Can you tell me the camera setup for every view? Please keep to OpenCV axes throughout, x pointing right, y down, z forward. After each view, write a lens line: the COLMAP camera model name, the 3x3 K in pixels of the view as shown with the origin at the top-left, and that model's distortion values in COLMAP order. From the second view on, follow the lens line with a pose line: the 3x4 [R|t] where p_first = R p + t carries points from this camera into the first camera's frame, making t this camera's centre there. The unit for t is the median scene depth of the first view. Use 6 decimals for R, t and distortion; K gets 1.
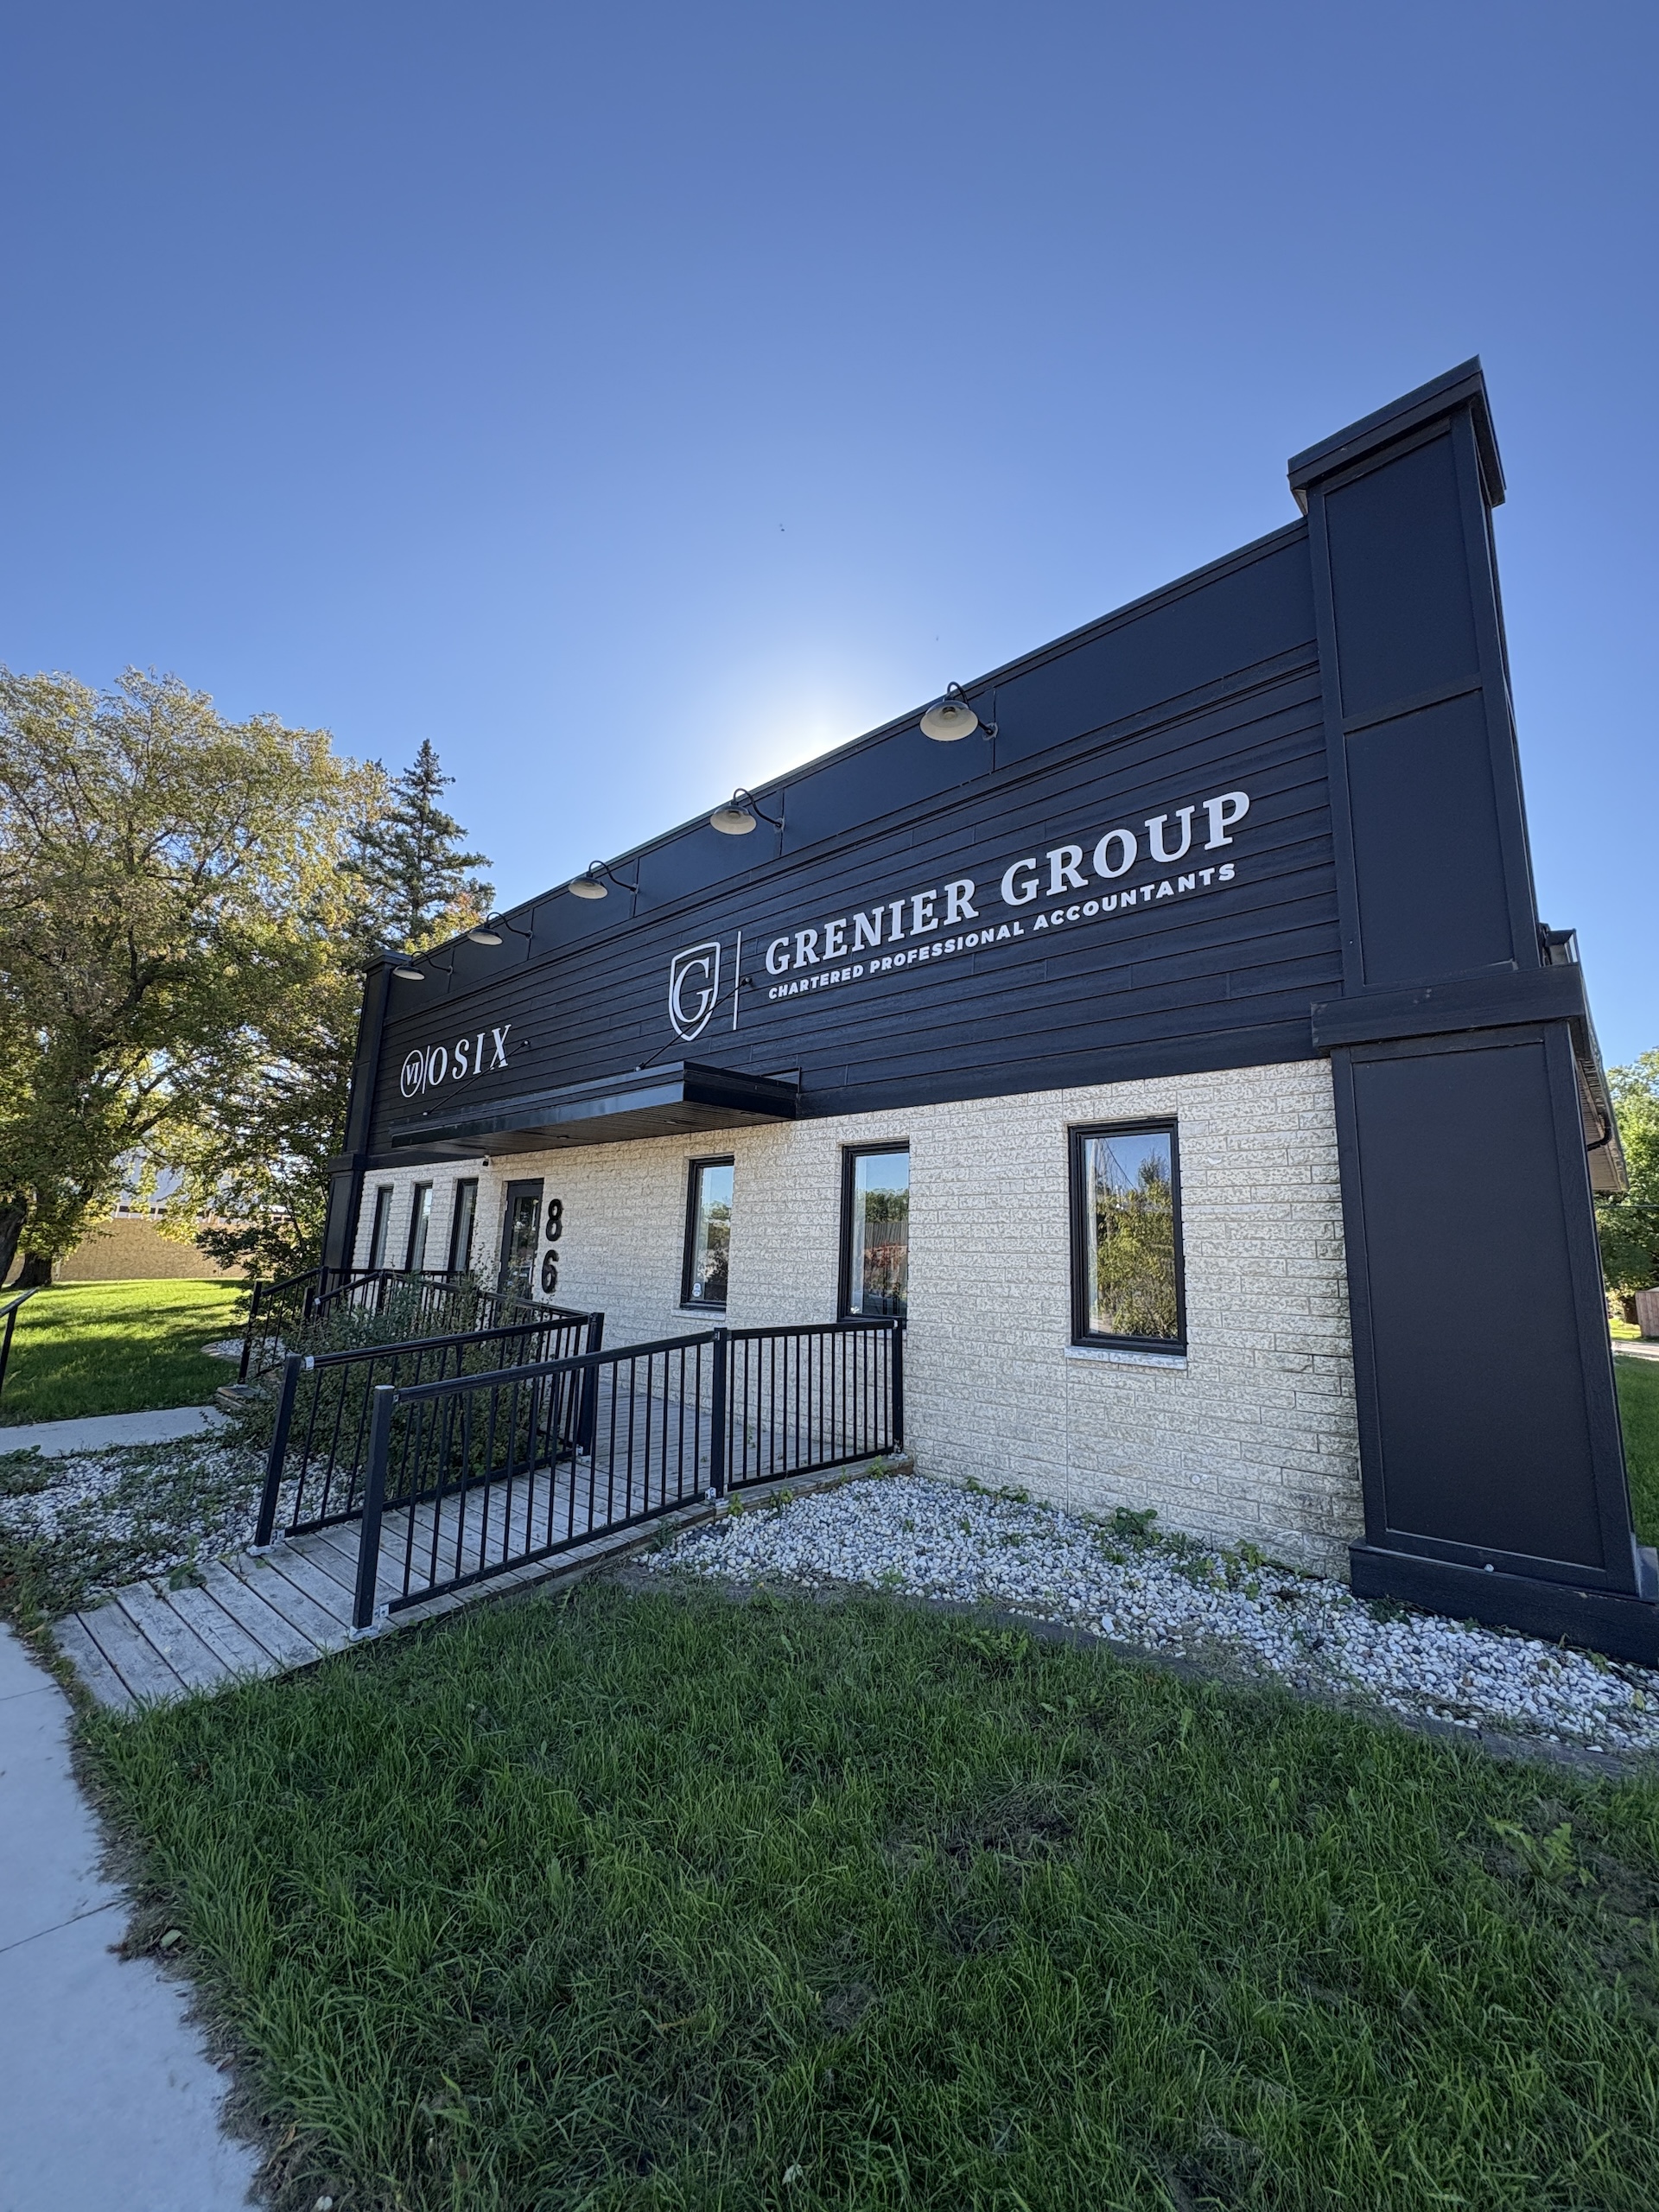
lens RADIAL K [[888.8, 0, 827.5], [0, 888.8, 1103.1], [0, 0, 1]] dist [0.000550, -0.000842]
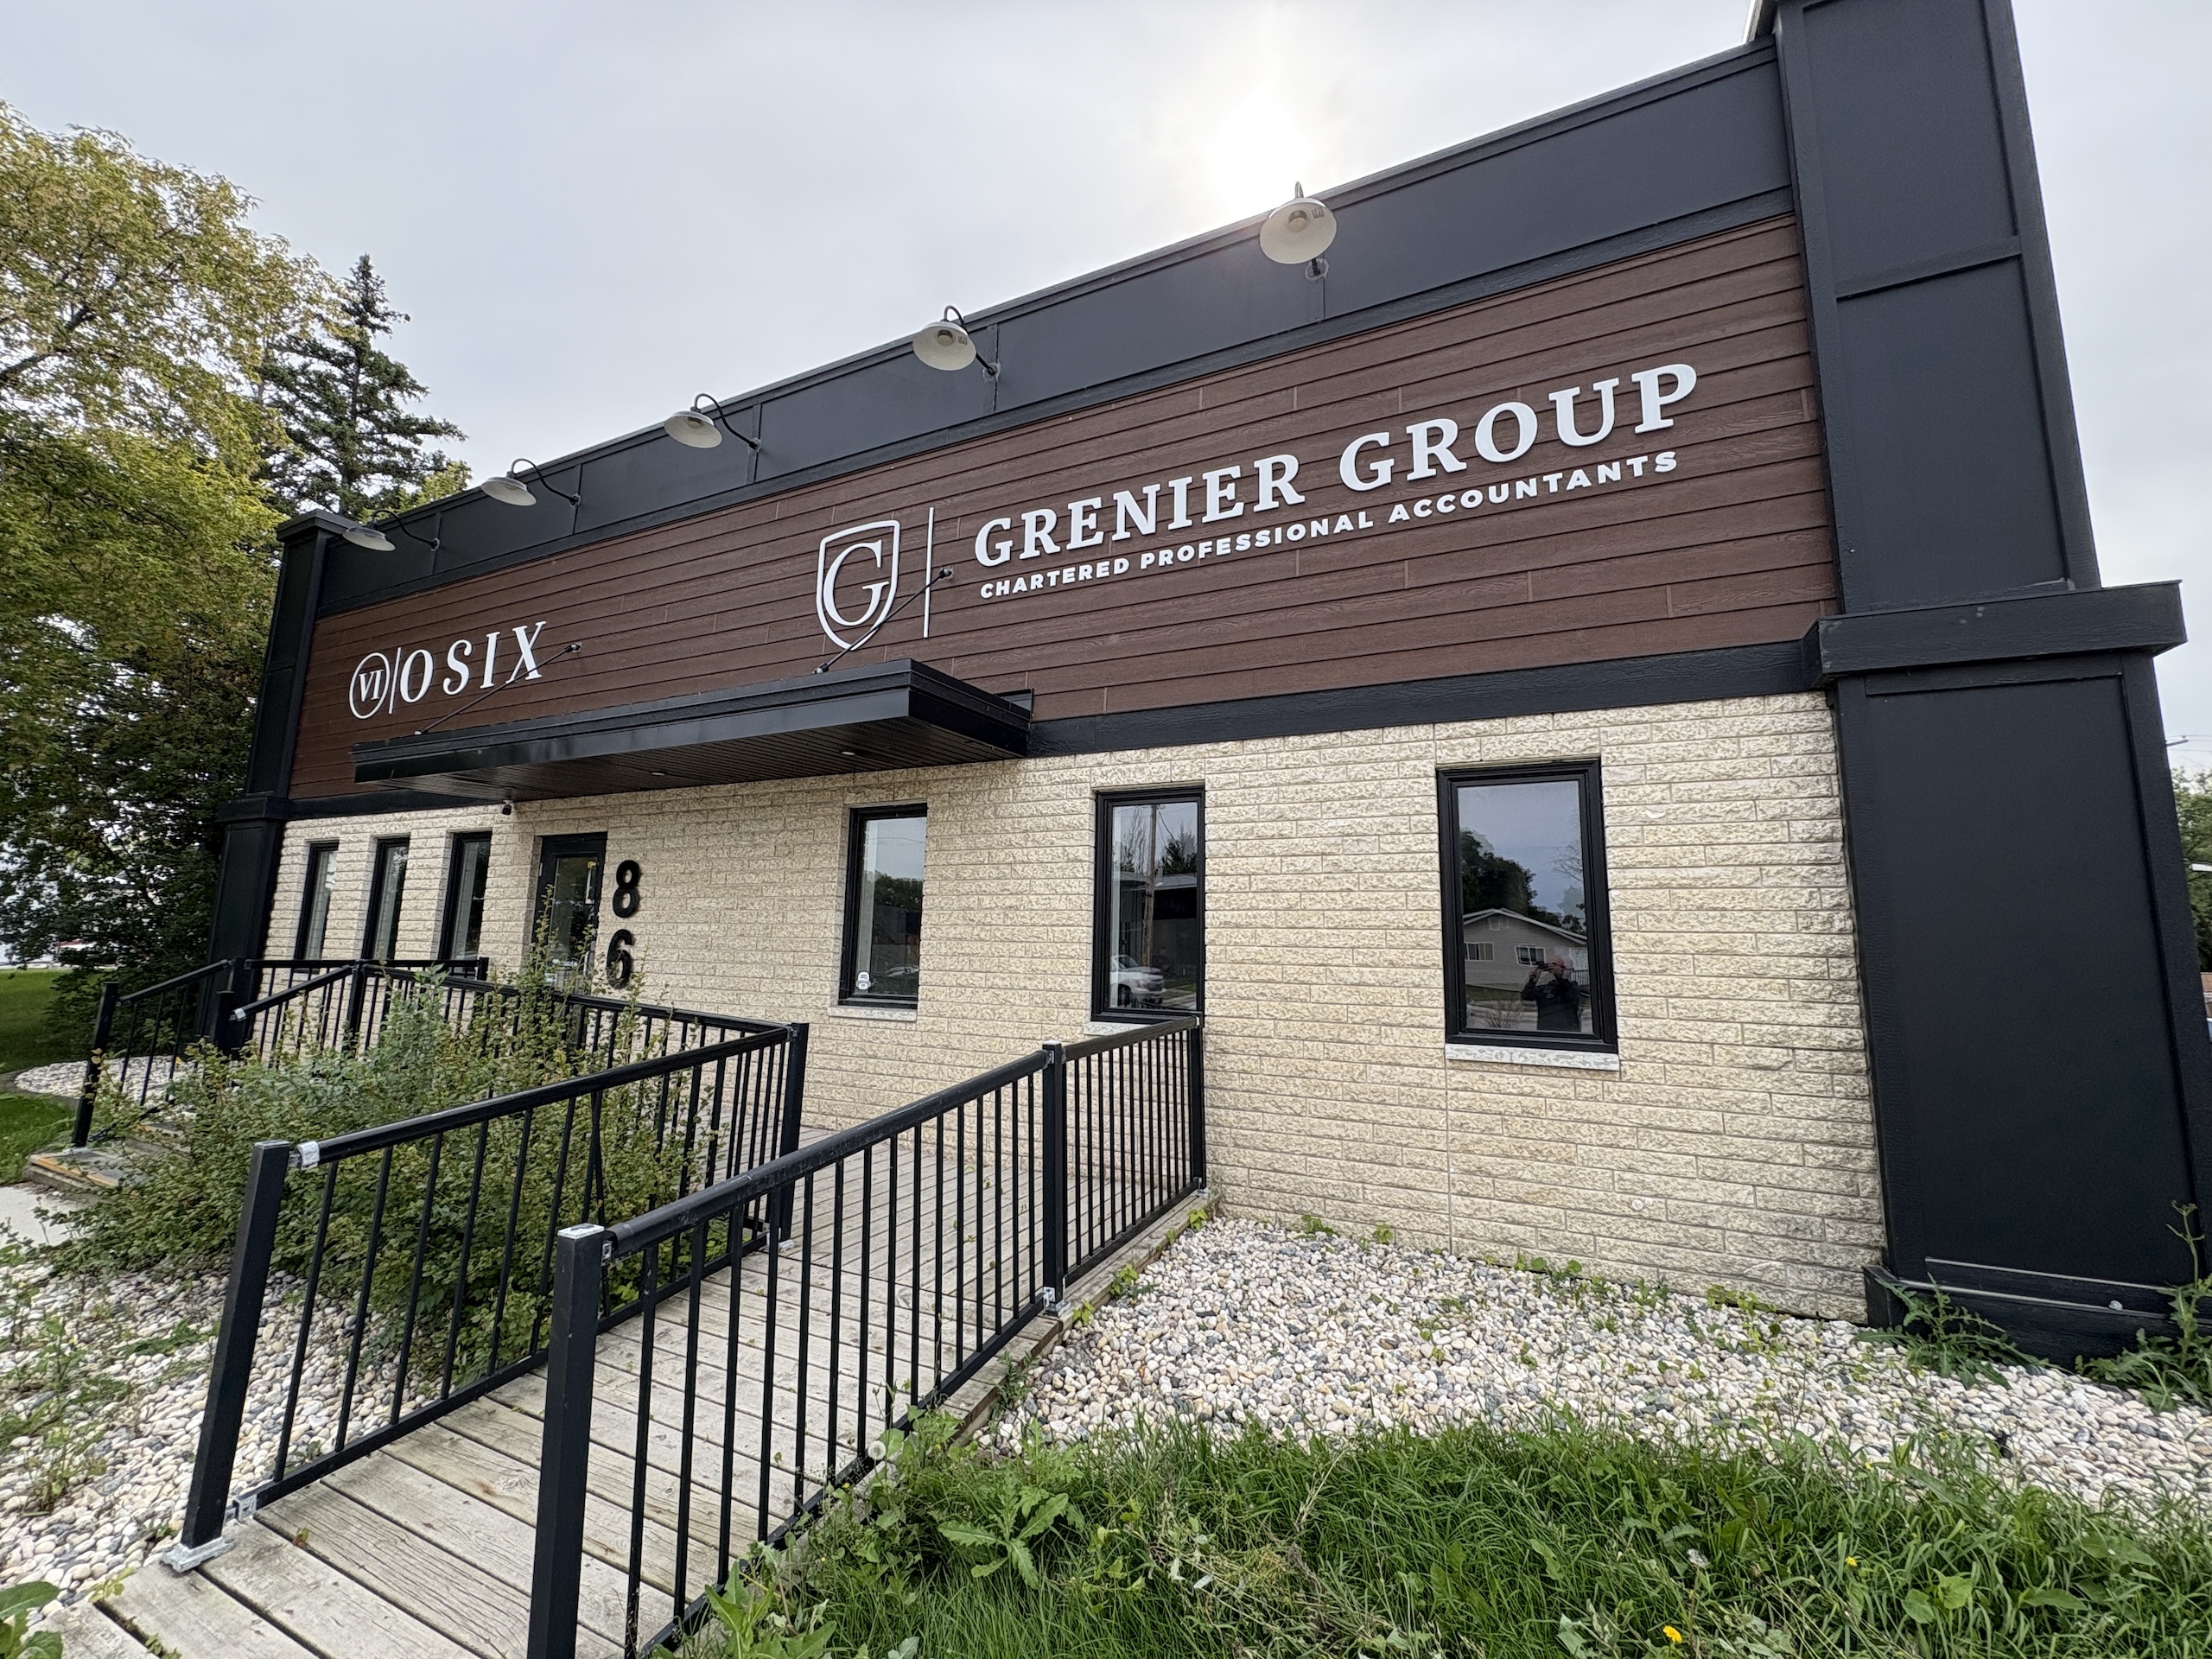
lens RADIAL K [[888.8, 0, 1108.6], [0, 888.8, 825.5], [0, 0, 1]] dist [0.000550, -0.000842]
pose [[0.956108, 0.026467, 0.291816, -0.202663], [-0.041117, 0.998177, 0.044184, 0.043657], [-0.290115, -0.054244, 0.955453, 0.267819]]
